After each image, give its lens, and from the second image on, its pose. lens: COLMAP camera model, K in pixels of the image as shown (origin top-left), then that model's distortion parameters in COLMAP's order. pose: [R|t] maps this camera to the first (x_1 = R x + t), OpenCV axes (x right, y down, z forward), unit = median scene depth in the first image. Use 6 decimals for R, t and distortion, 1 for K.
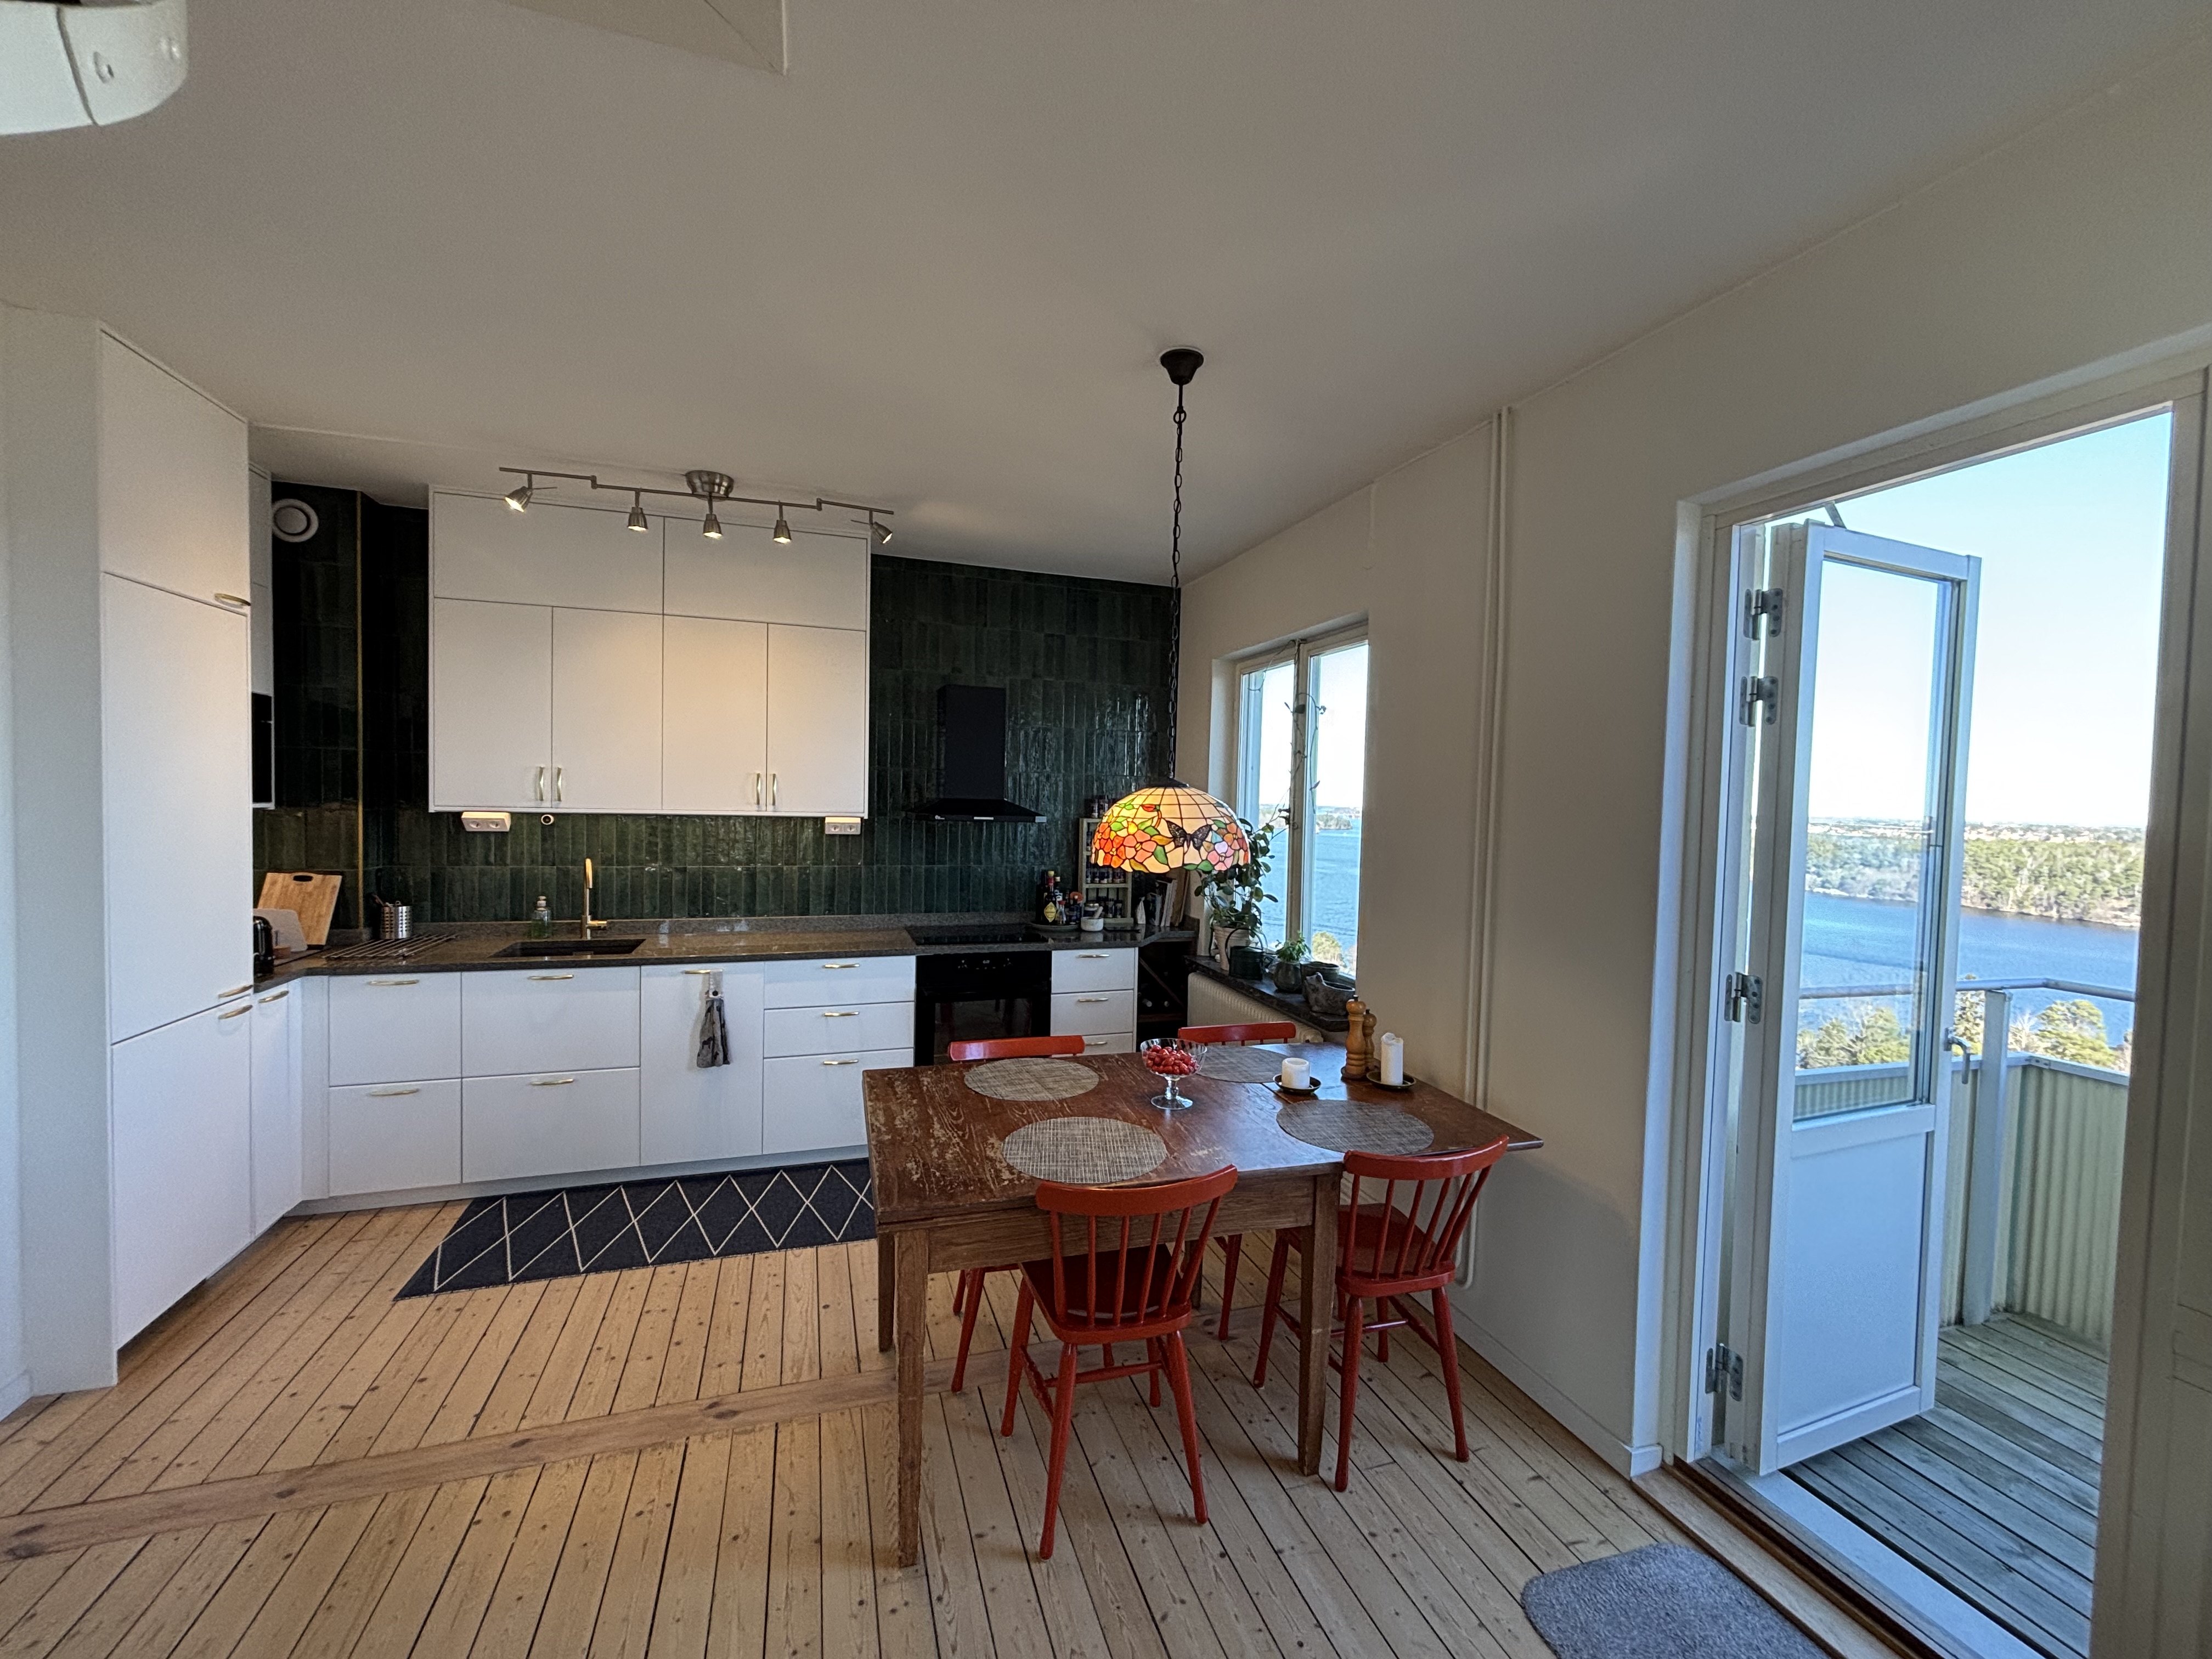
lens RADIAL K [[878.9, 0, 1106.0], [0, 878.9, 829.5], [0, 0, 1]] dist [0.000353, -0.000189]
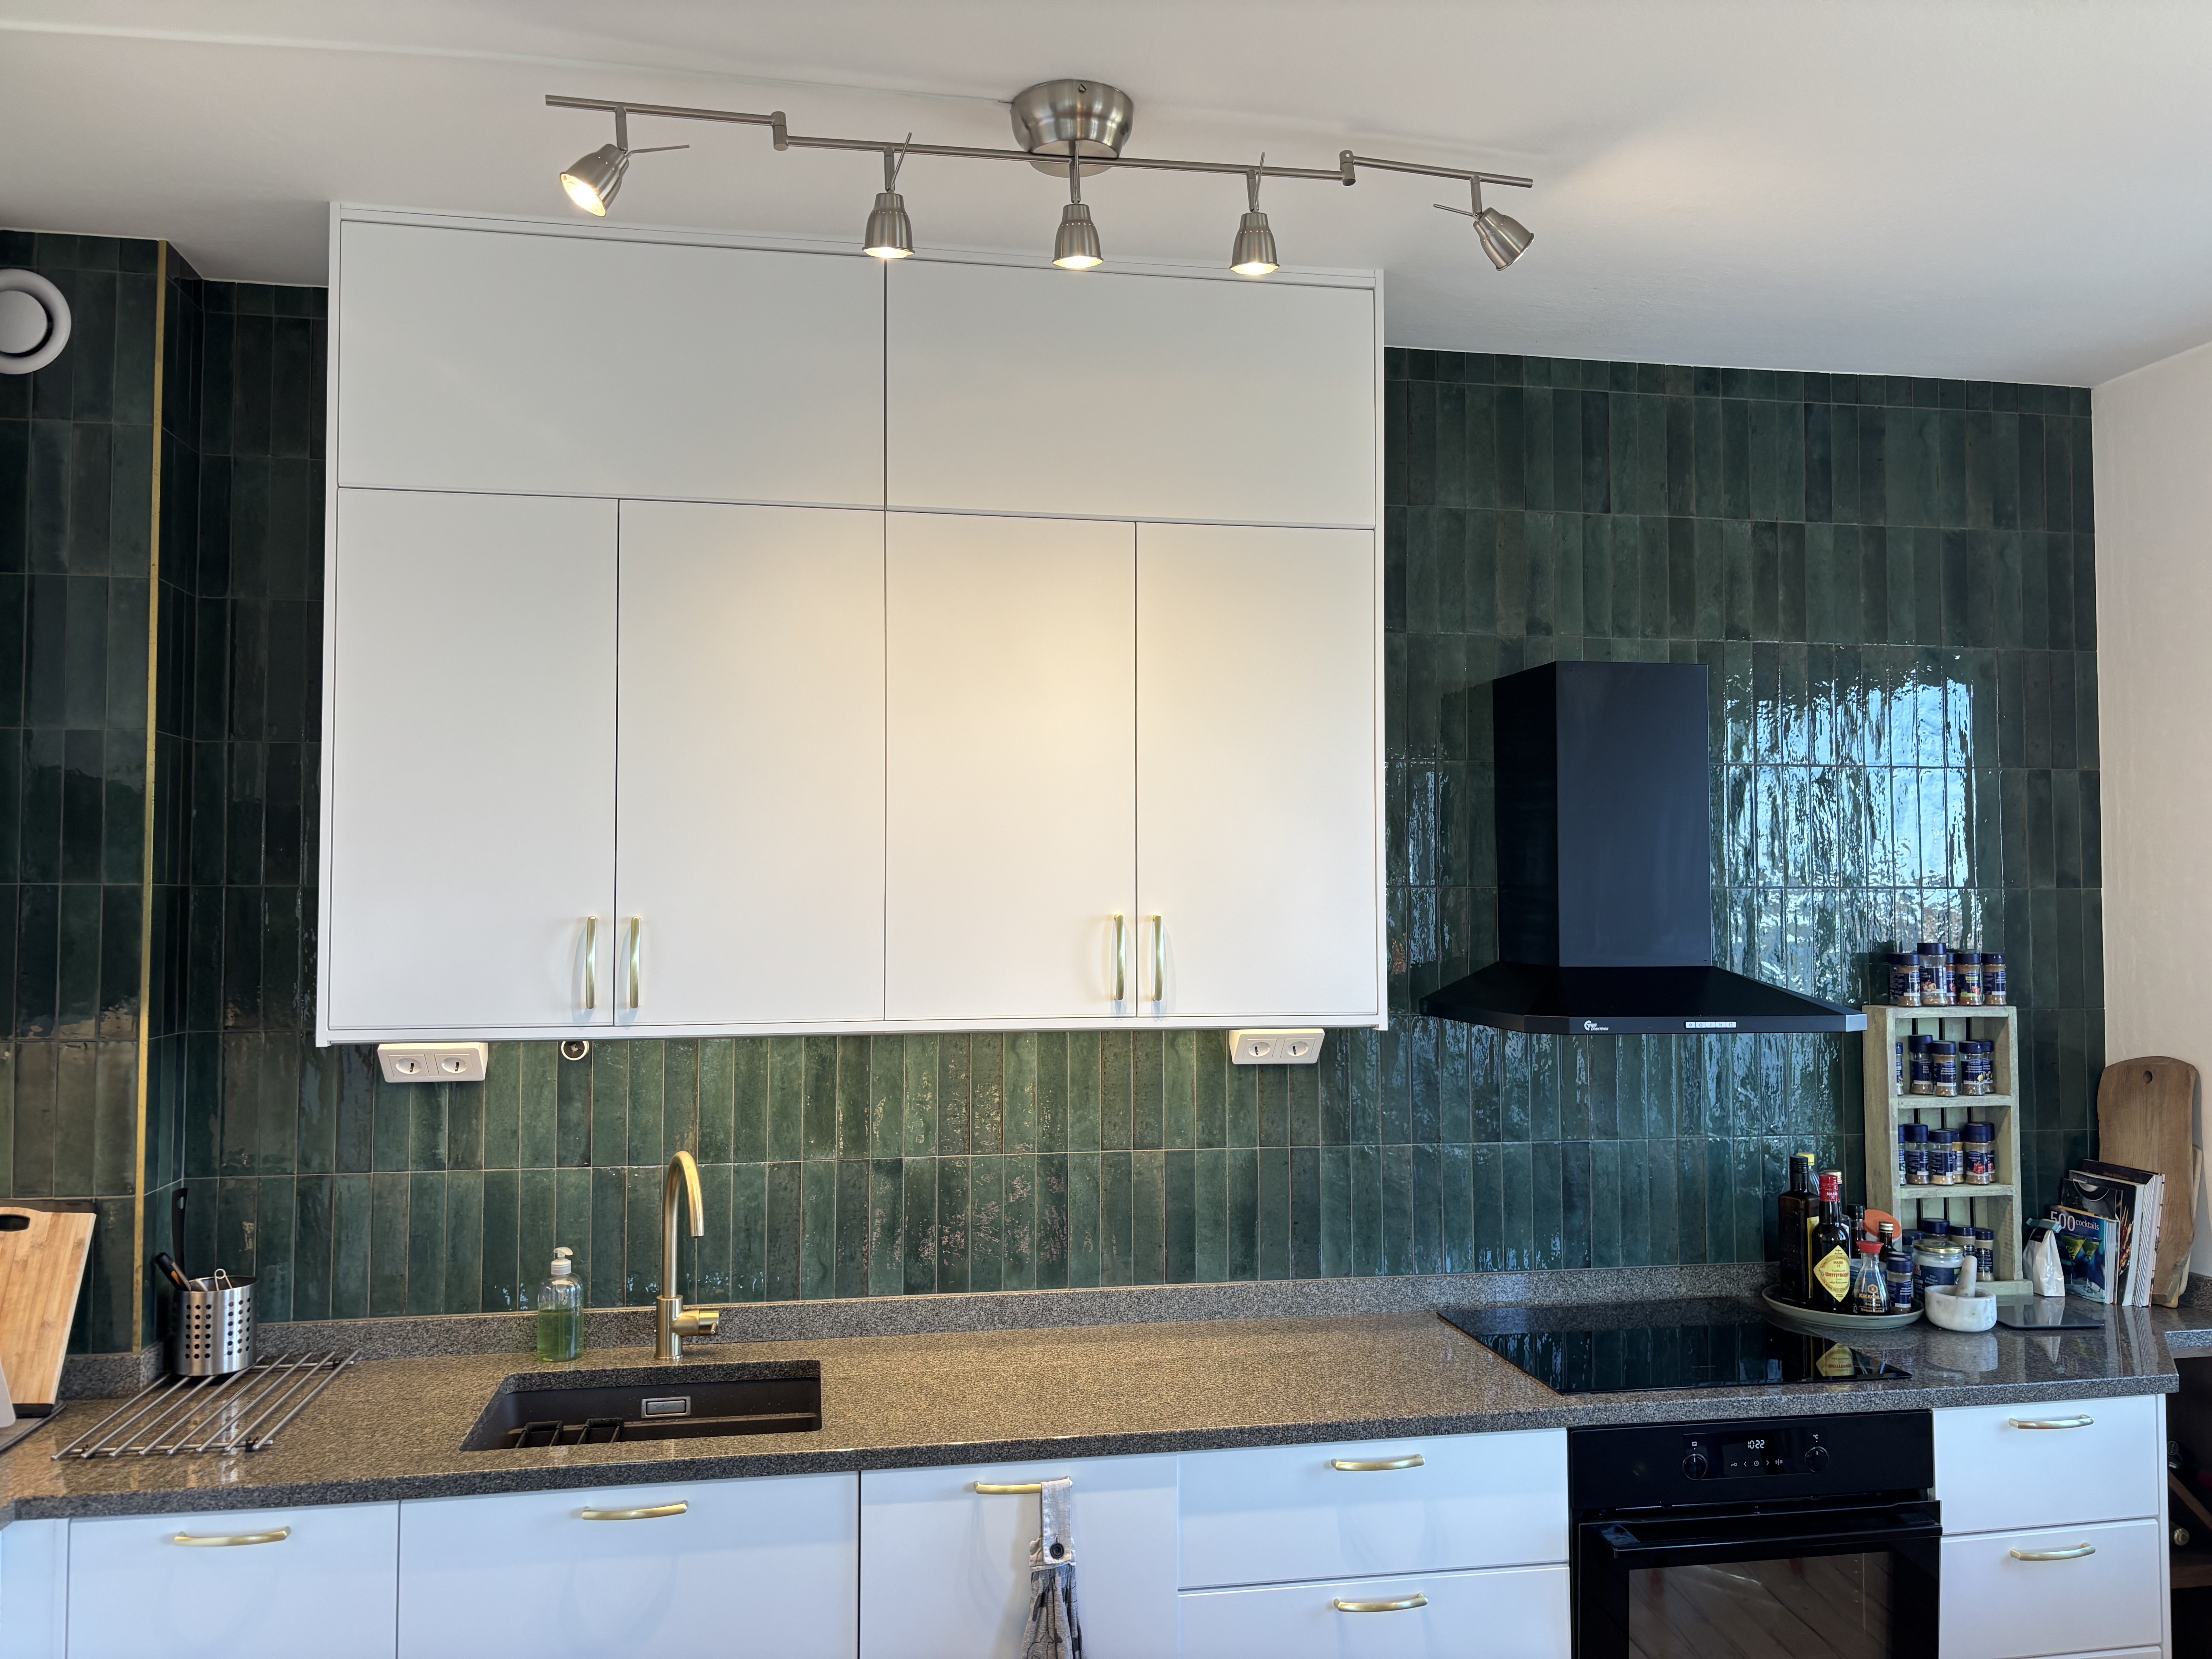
lens RADIAL K [[1628.7, 0, 1106.0], [0, 1628.7, 829.5], [0, 0, 1]] dist [0.096308, -0.117652]
pose [[0.988827, -0.029226, -0.146174, -0.296506], [0.017961, 0.996807, -0.077799, -0.046875], [0.147981, 0.074304, 0.986195, 0.310185]]
